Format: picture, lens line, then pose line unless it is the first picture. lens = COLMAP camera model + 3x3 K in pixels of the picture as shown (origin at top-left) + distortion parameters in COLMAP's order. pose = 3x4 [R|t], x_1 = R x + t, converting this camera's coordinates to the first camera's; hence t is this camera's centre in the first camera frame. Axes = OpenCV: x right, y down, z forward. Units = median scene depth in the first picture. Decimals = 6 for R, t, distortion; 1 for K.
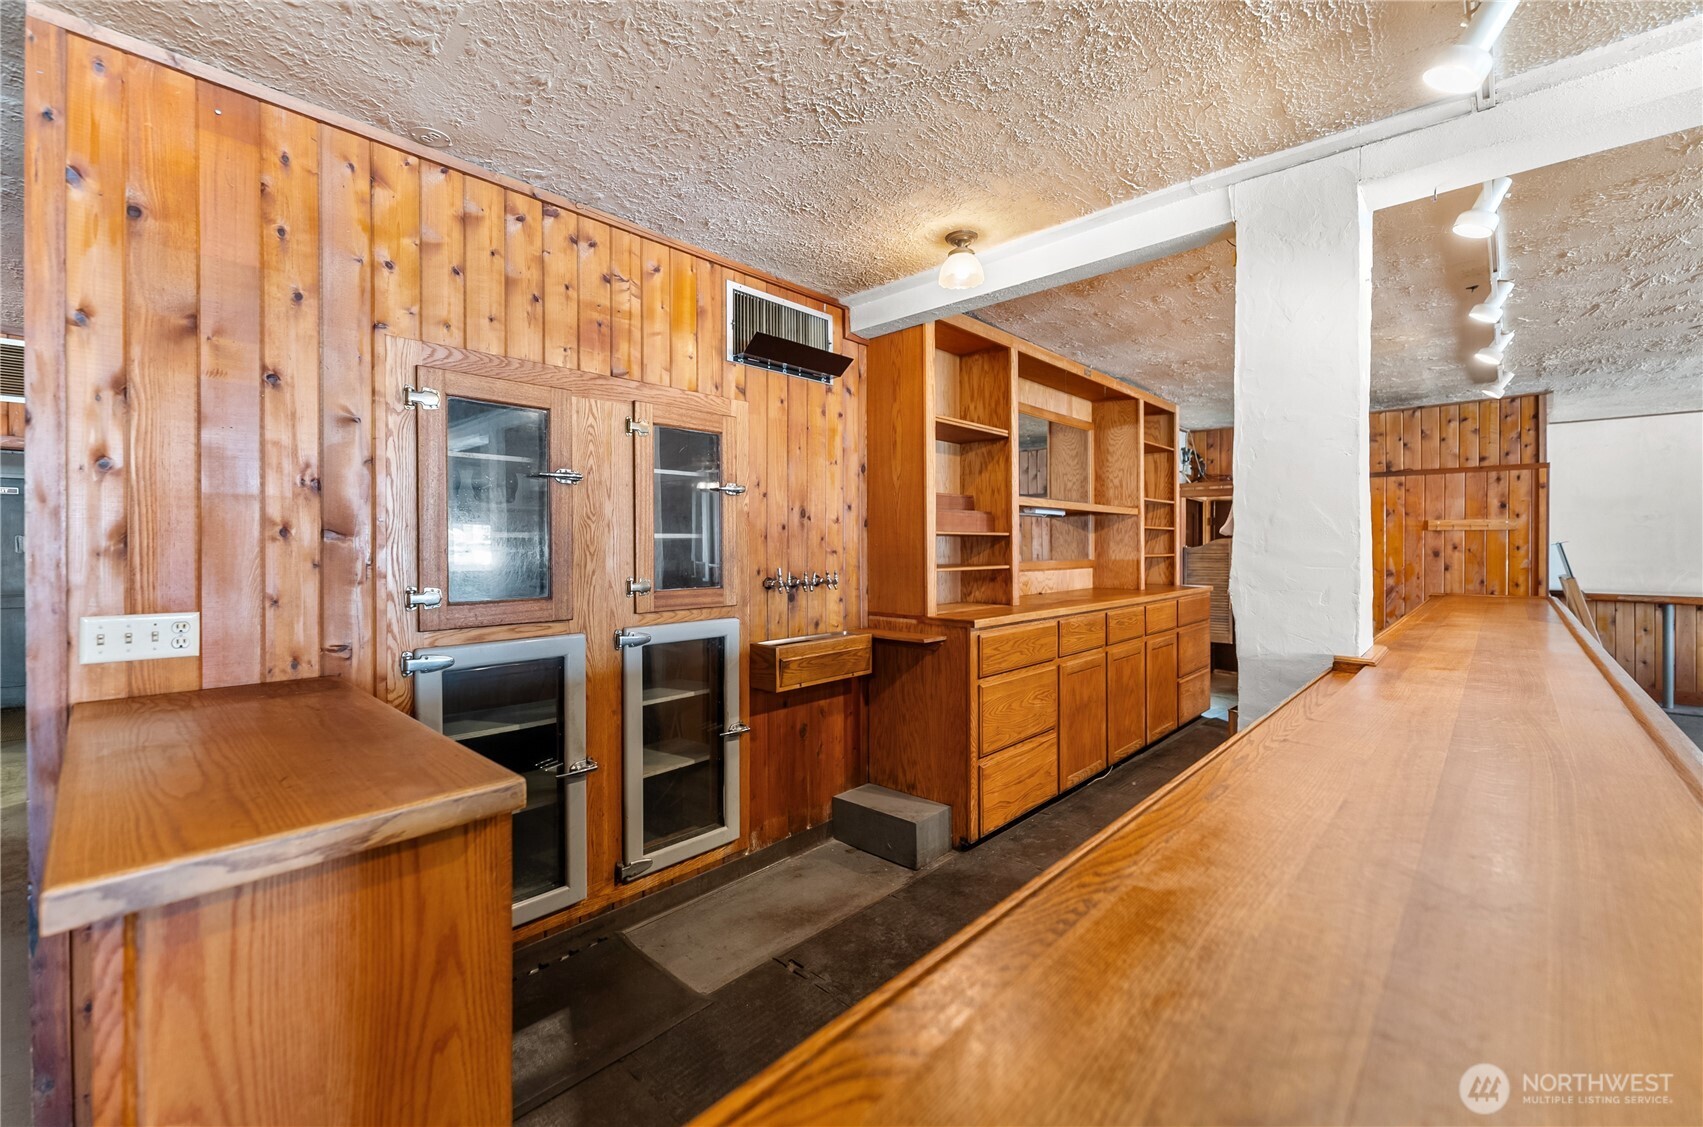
lens RADIAL K [[695.9, 0, 853.5], [0, 695.9, 549.1], [0, 0, 1]] dist [0.001569, 0.000277]
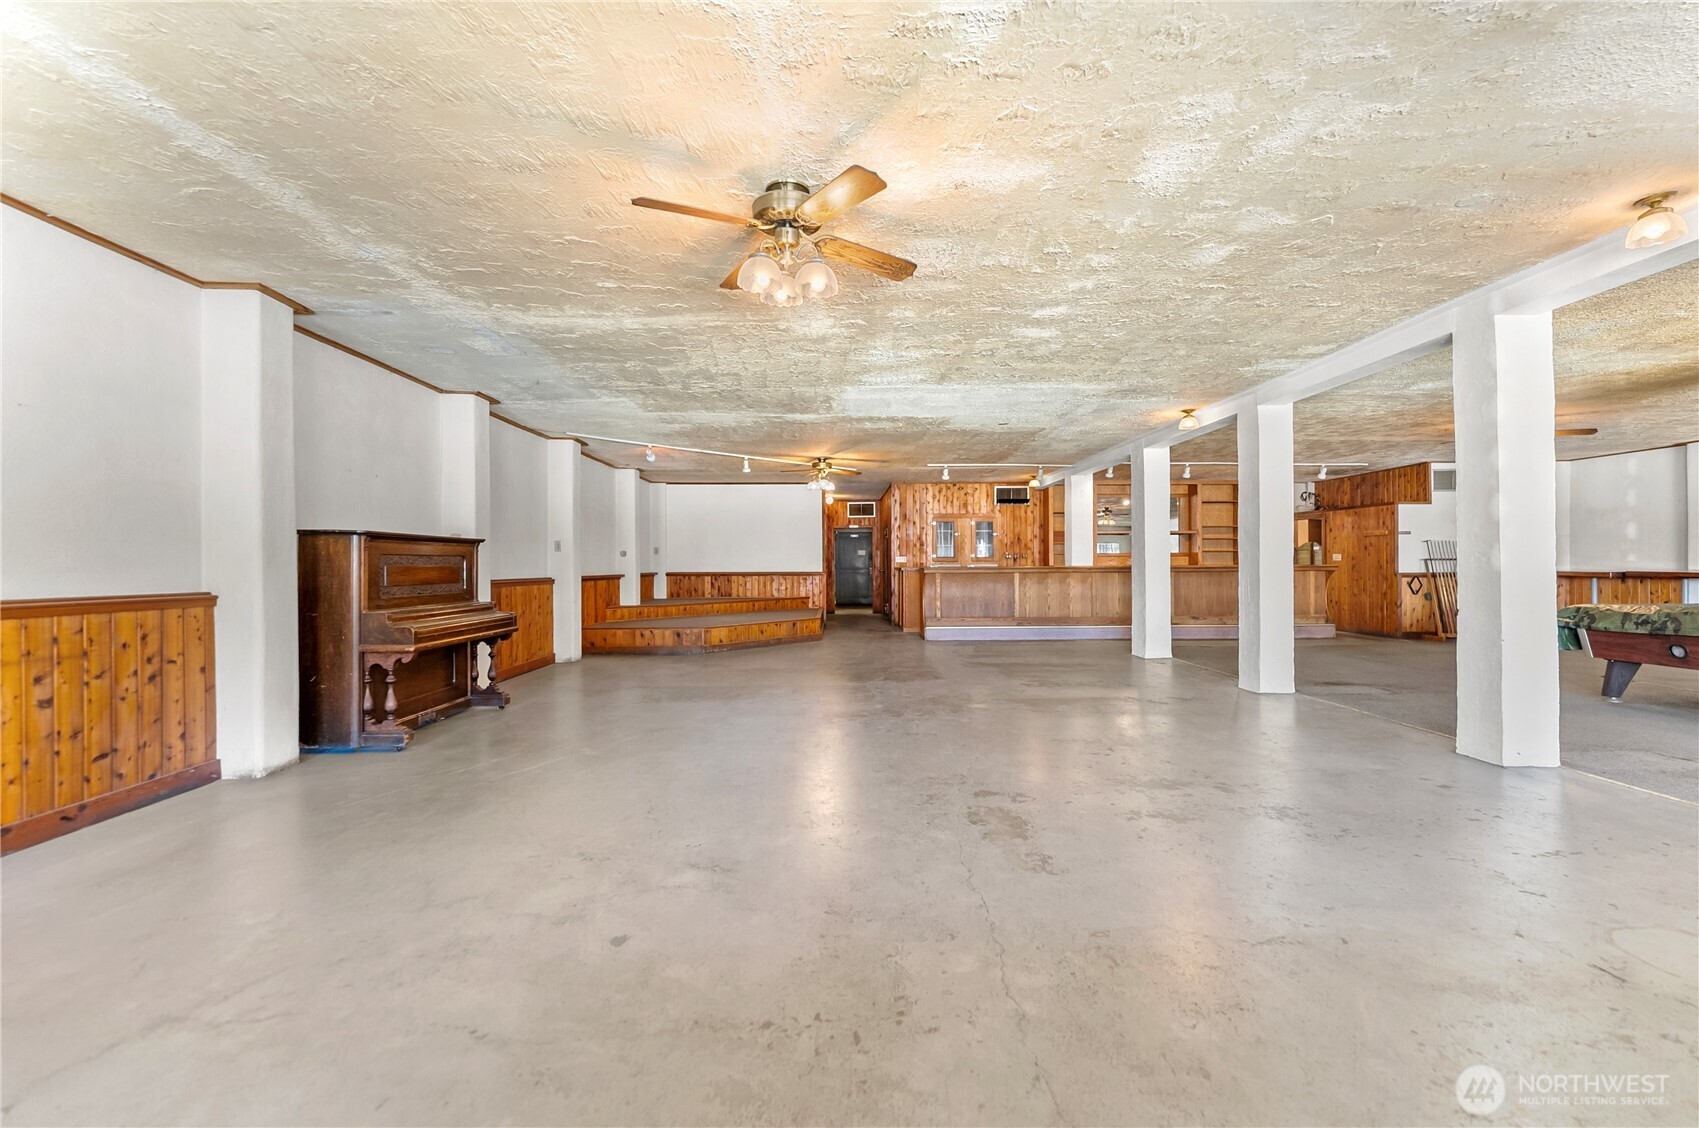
lens RADIAL K [[733.7, 0, 850.7], [0, 733.7, 563.6], [0, 0, 1]] dist [-0.001187, -0.000313]
pose [[0.694548, -0.001844, -0.719444, 2.506619], [-0.000350, 0.999996, -0.002900, 0.111869], [0.719446, 0.002266, 0.694544, -2.851075]]
